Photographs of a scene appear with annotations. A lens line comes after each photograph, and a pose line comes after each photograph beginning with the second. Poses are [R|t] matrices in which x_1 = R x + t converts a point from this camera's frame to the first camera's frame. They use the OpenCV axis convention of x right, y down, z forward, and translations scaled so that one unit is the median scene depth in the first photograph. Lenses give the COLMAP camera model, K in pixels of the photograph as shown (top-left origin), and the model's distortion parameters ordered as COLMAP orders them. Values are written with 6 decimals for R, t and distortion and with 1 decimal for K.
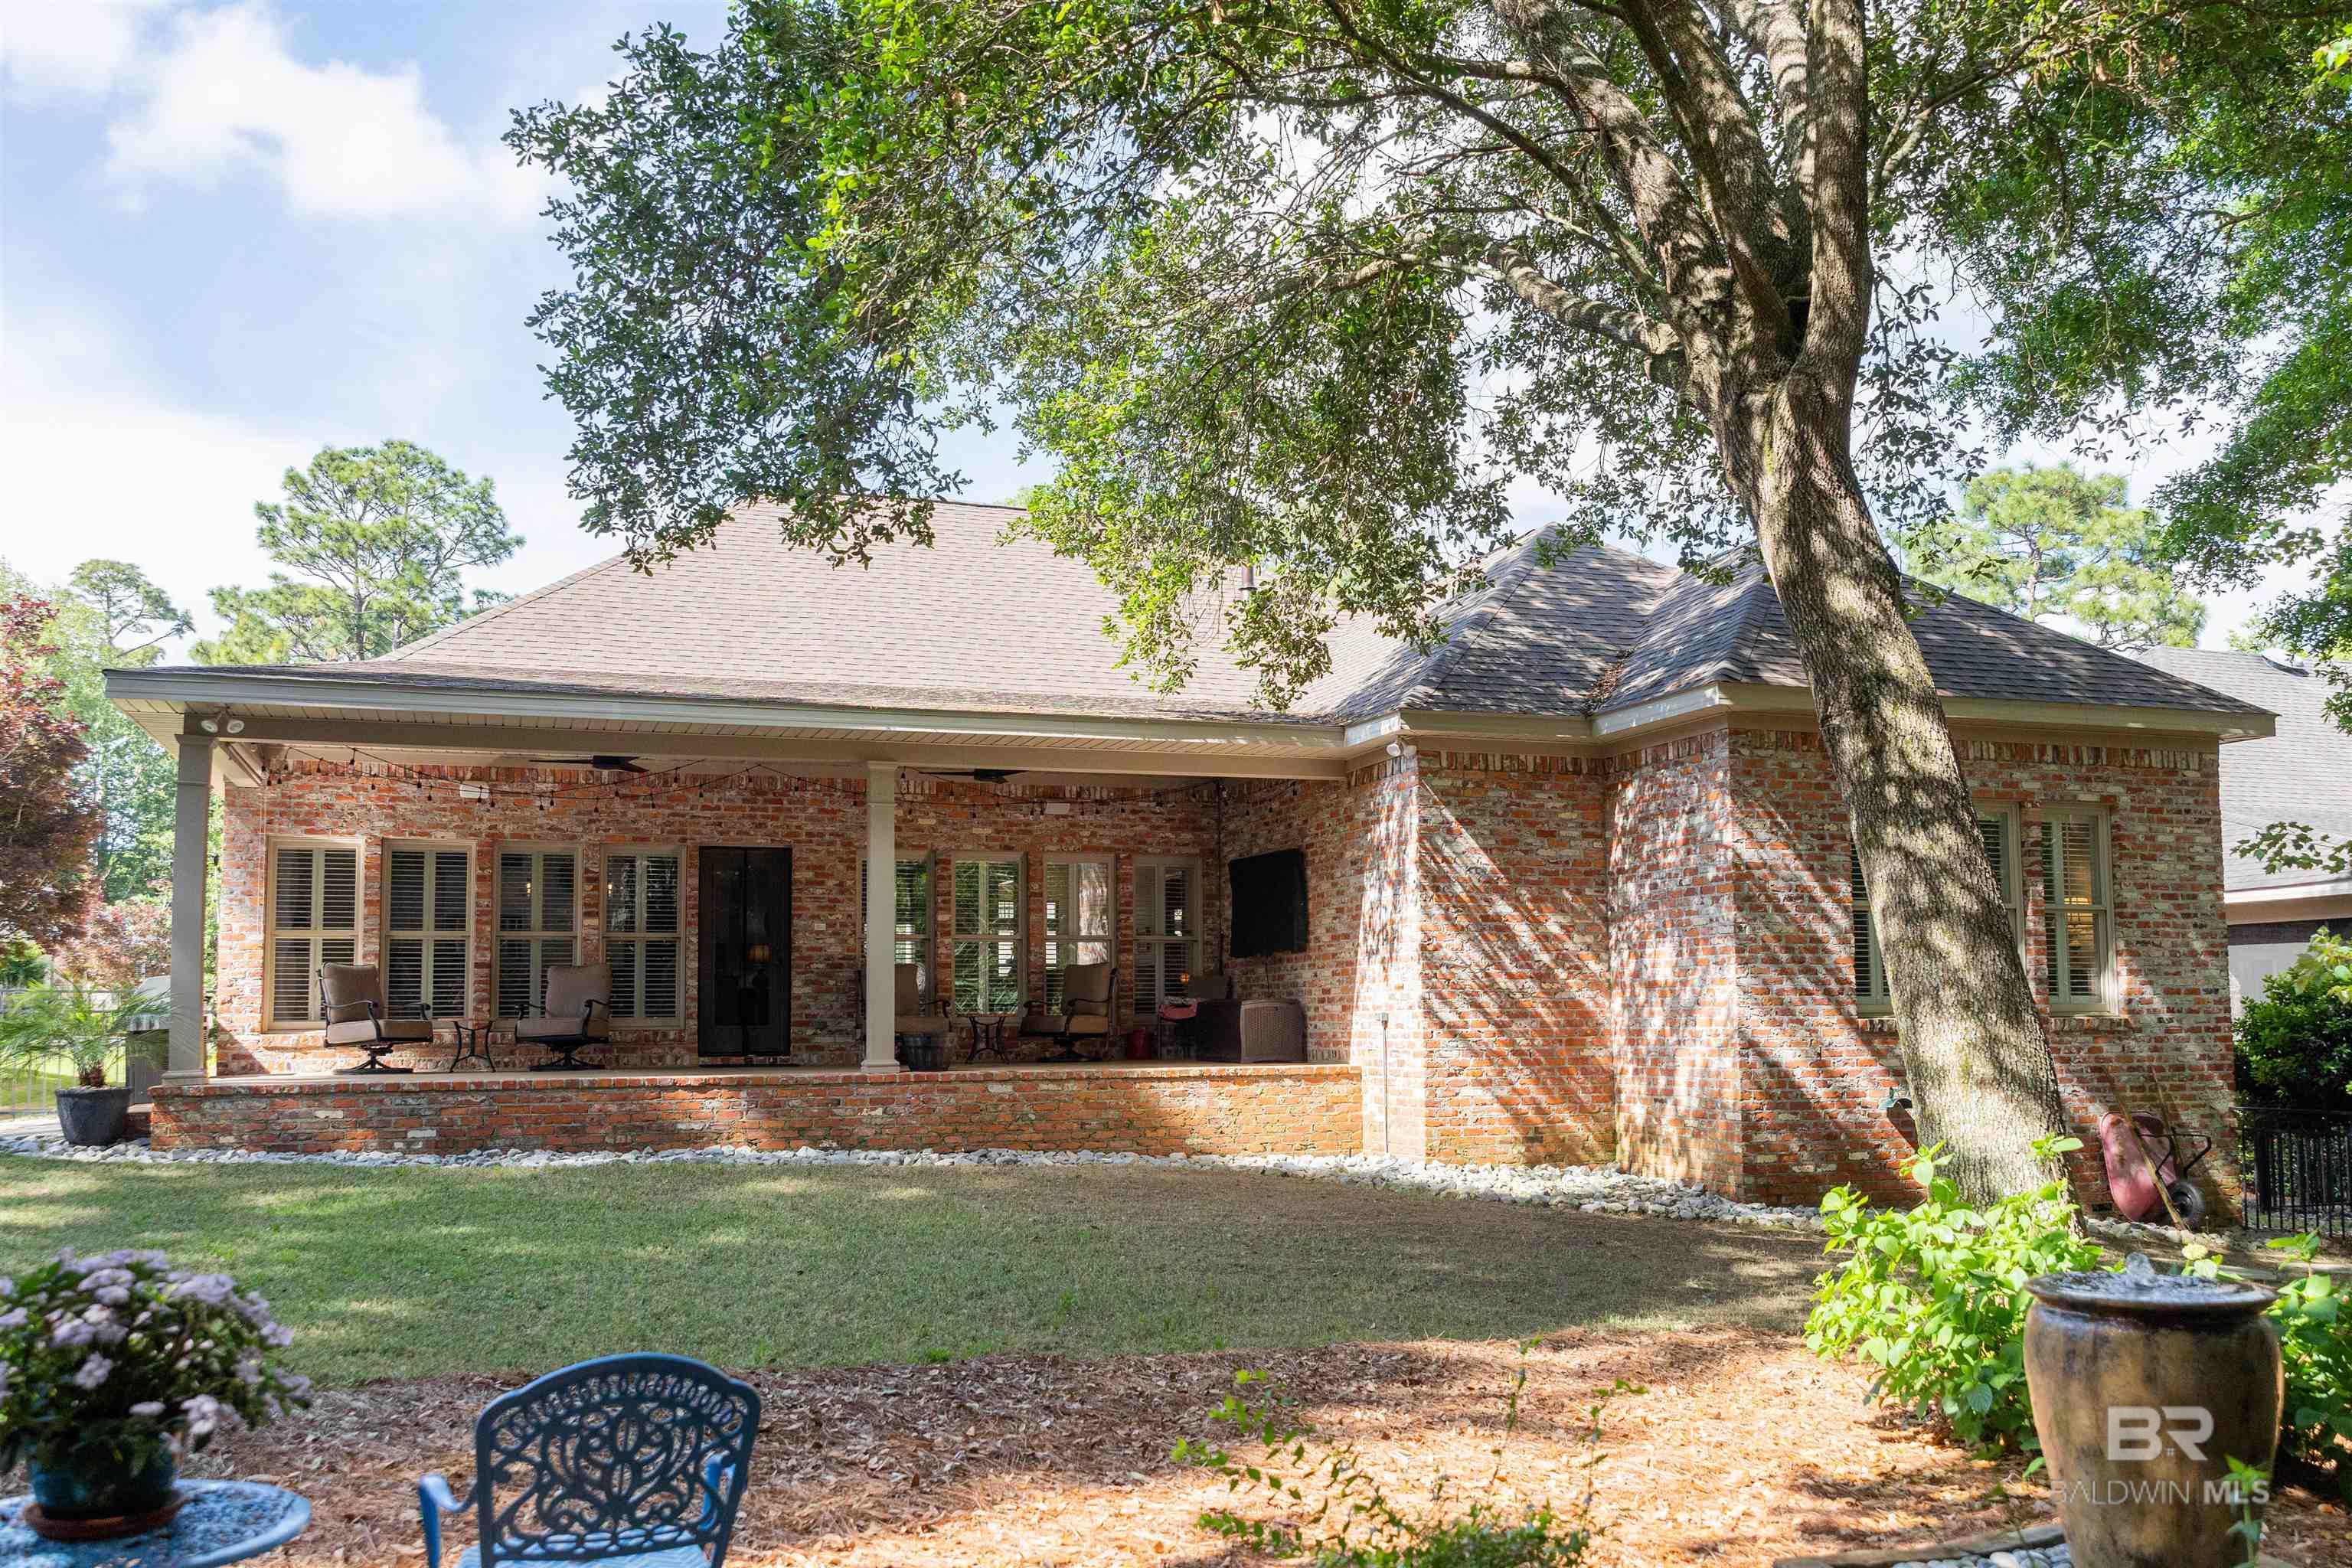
lens RADIAL K [[1947.9, 0, 1214.7], [0, 1947.9, 871.0], [0, 0, 1]] dist [0.017769, -0.009998]
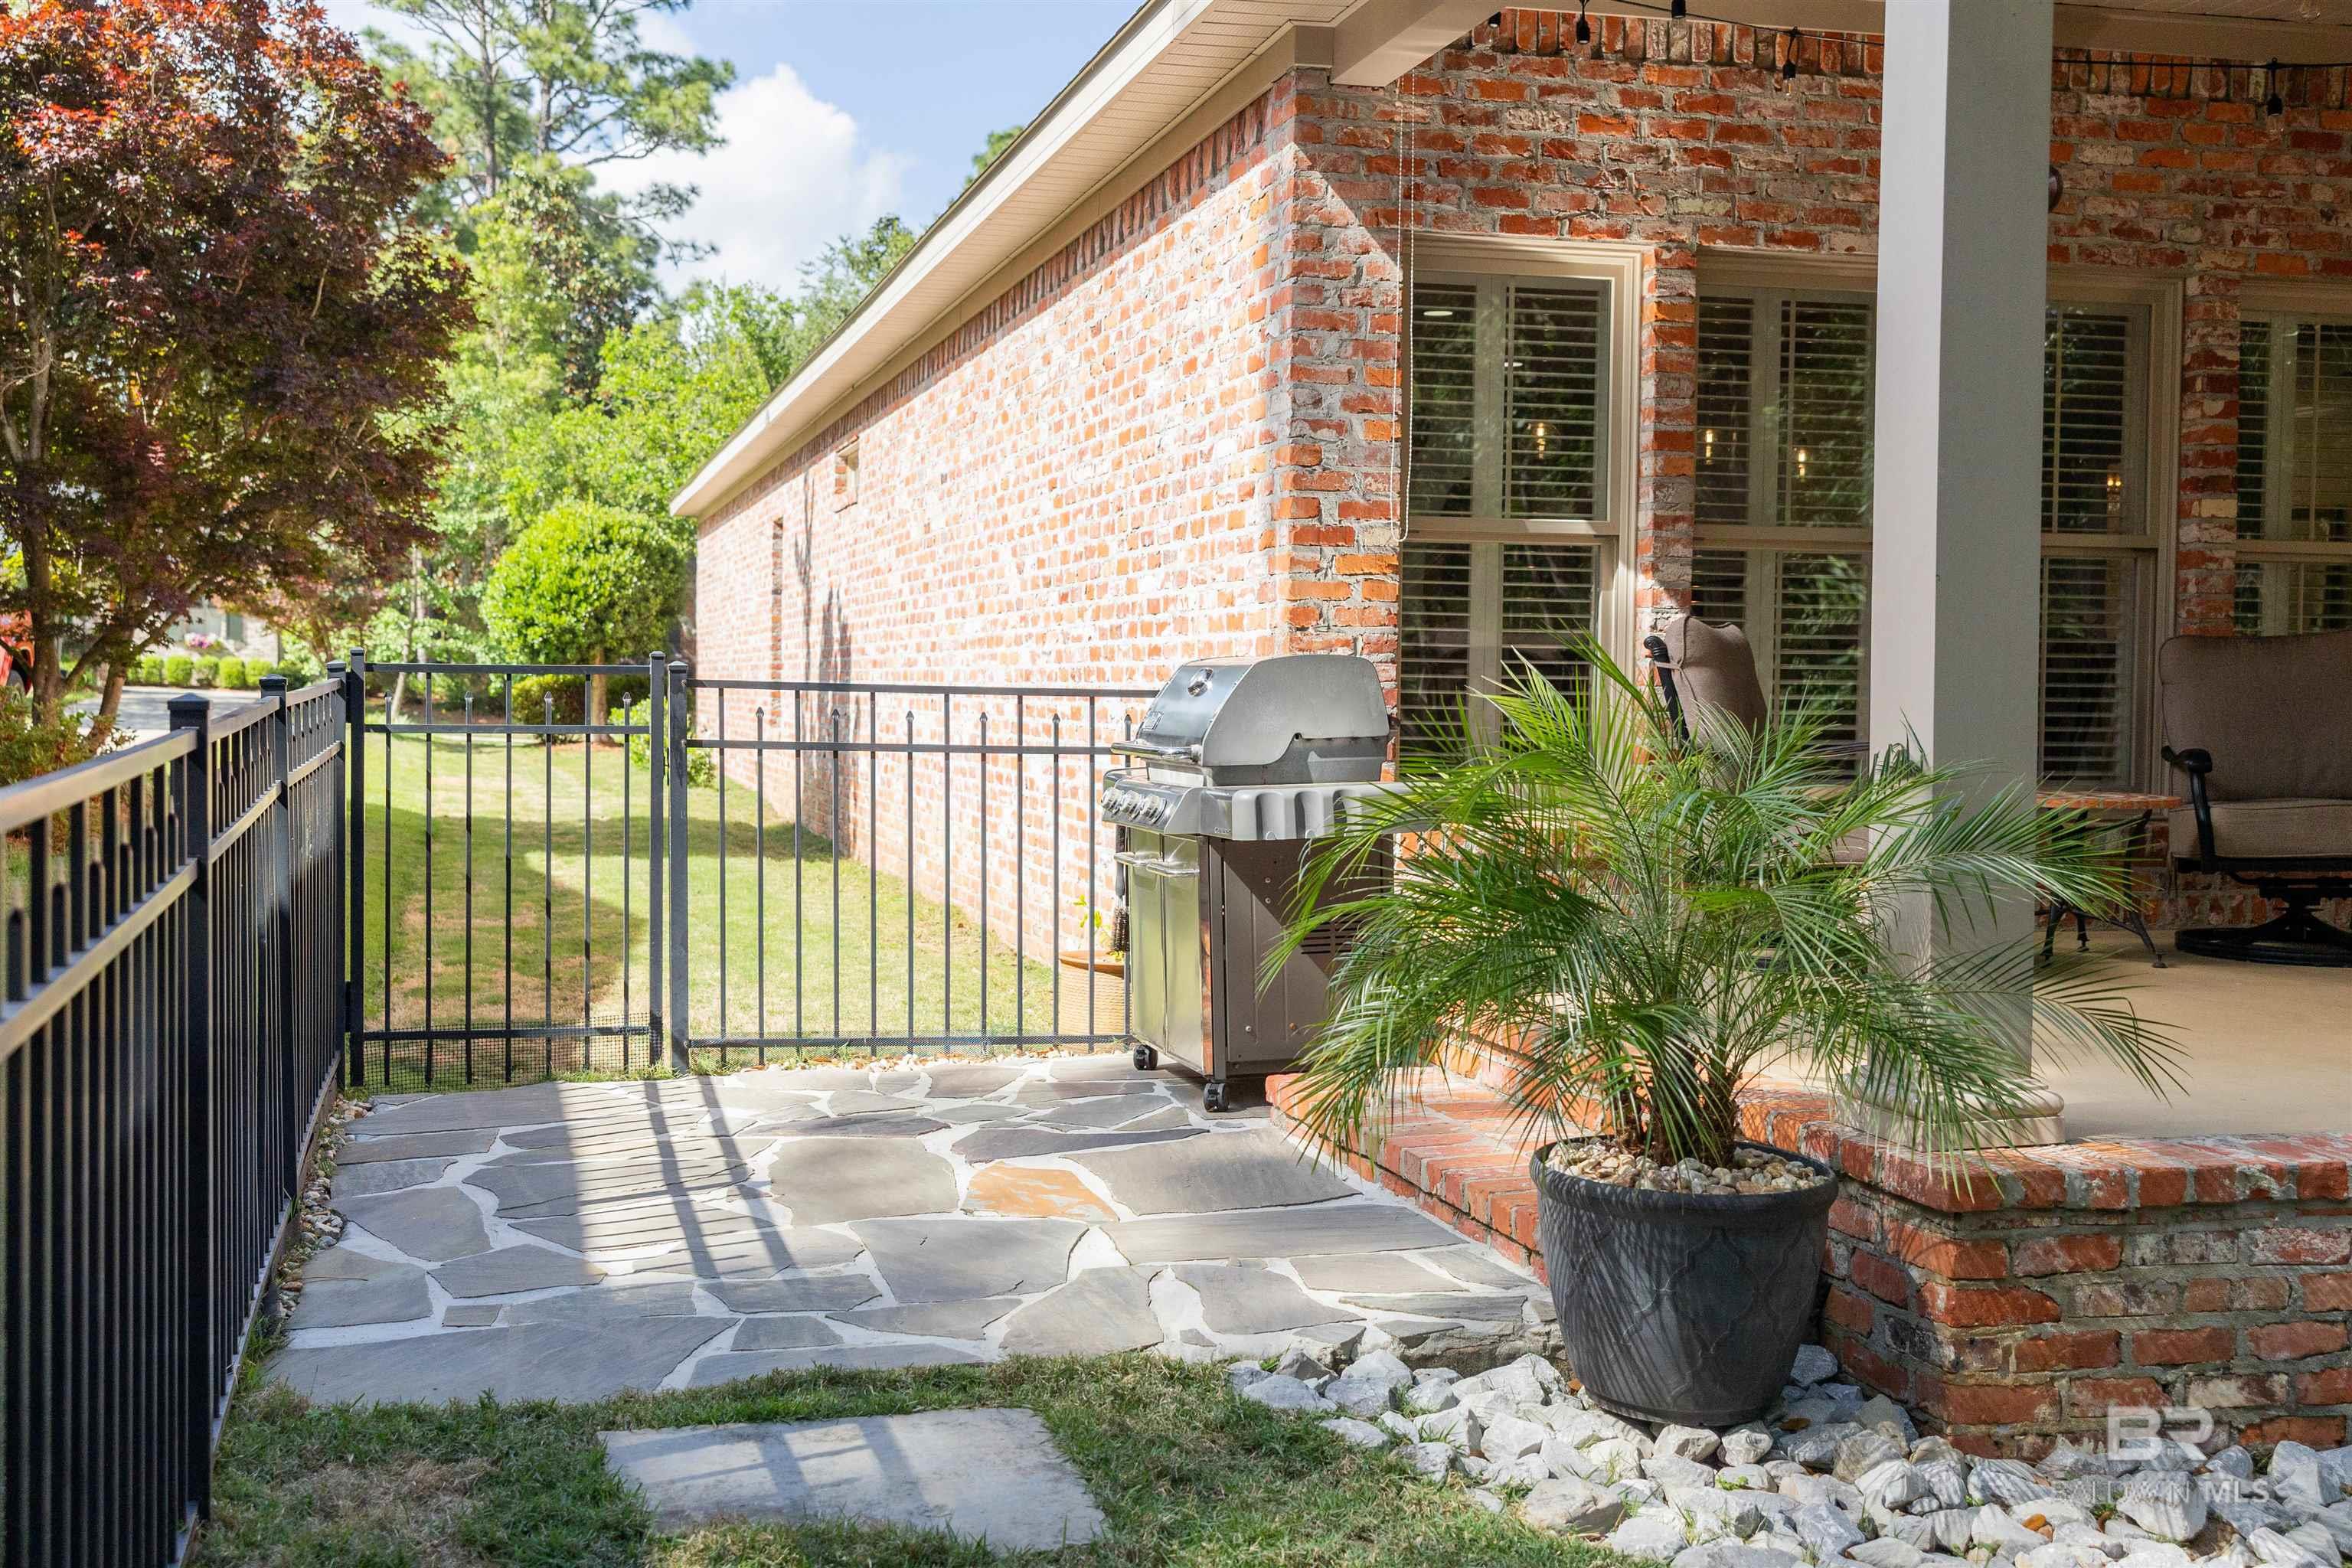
lens RADIAL K [[2553.7, 0, 1135.4], [0, 2553.7, 770.2], [0, 0, 1]] dist [0.027214, 0.000000]
pose [[0.992476, 0.025355, -0.119785, -0.466770], [-0.011811, 0.993587, 0.112451, 0.024181], [0.121868, -0.110190, 0.986411, 0.539901]]
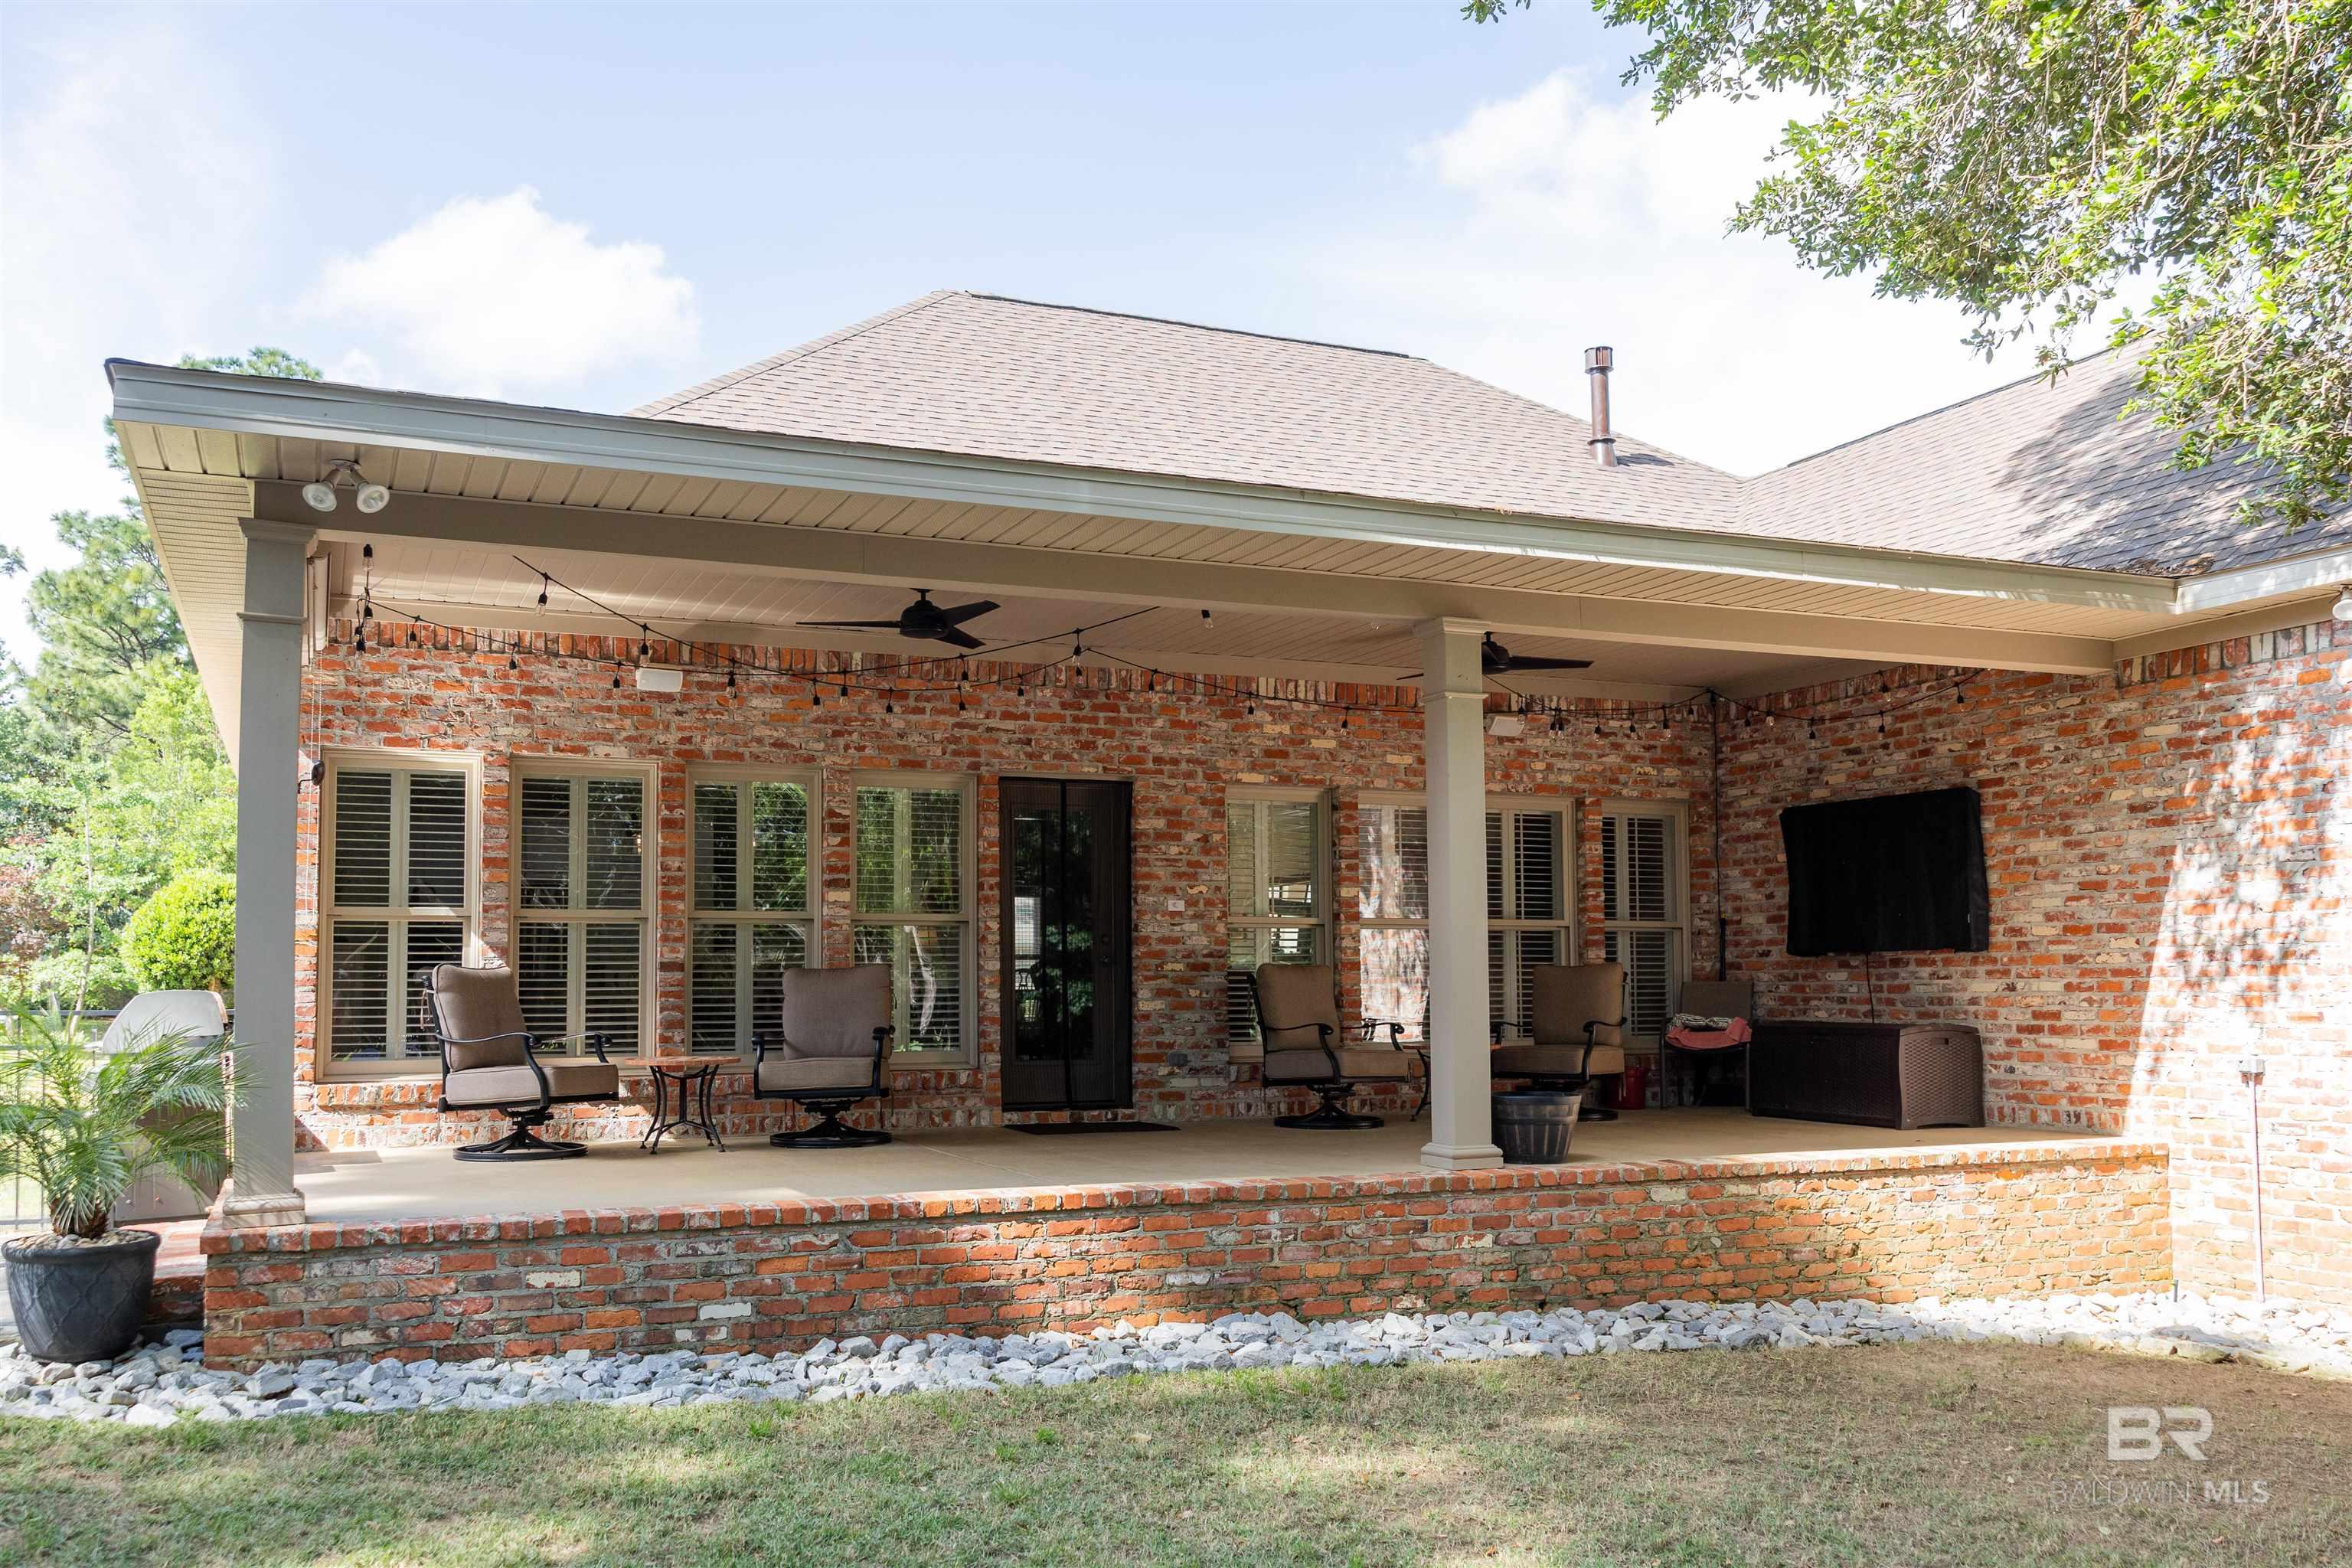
lens RADIAL K [[1947.9, 0, 1164.8], [0, 1947.9, 884.3], [0, 0, 1]] dist [0.017769, -0.009998]
pose [[0.998726, 0.006291, 0.050072, -0.254751], [-0.007453, 0.999707, 0.023042, 0.007599], [-0.049912, -0.023386, 0.998480, 0.389225]]
